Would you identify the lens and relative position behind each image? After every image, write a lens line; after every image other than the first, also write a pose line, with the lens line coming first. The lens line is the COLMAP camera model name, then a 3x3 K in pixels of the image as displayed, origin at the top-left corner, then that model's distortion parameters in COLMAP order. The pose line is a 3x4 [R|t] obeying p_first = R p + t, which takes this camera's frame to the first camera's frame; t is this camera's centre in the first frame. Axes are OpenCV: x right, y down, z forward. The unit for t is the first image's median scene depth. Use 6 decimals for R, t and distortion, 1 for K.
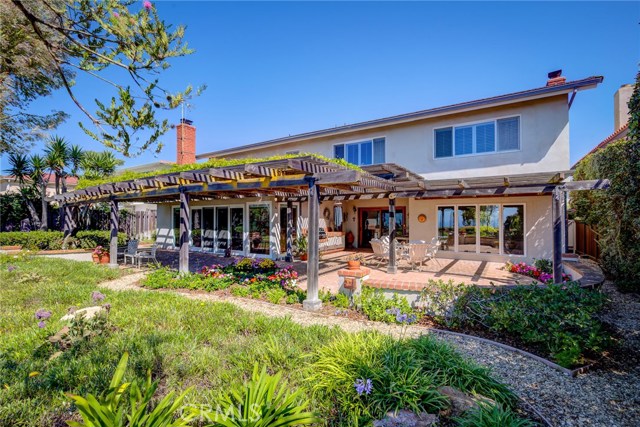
lens RADIAL K [[291.6, 0, 319.2], [0, 291.6, 214.5], [0, 0, 1]] dist [-0.015599, 0.000502]
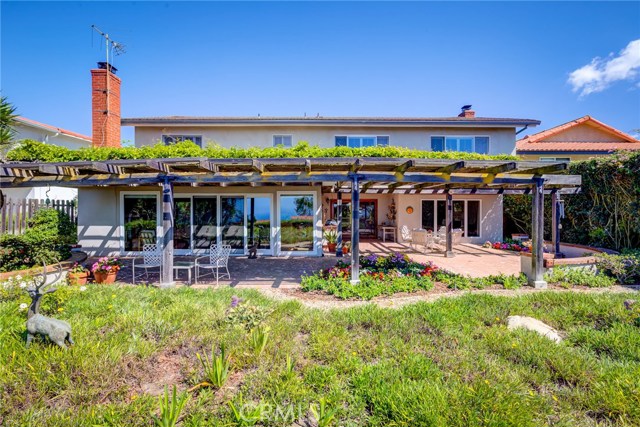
lens RADIAL K [[291.6, 0, 320.4], [0, 291.6, 211.8], [0, 0, 1]] dist [-0.015599, 0.000502]
pose [[0.829661, -0.003617, 0.558255, -0.583867], [-0.009842, 0.999729, 0.021104, -0.002138], [-0.558180, -0.023004, 0.829401, 0.218629]]
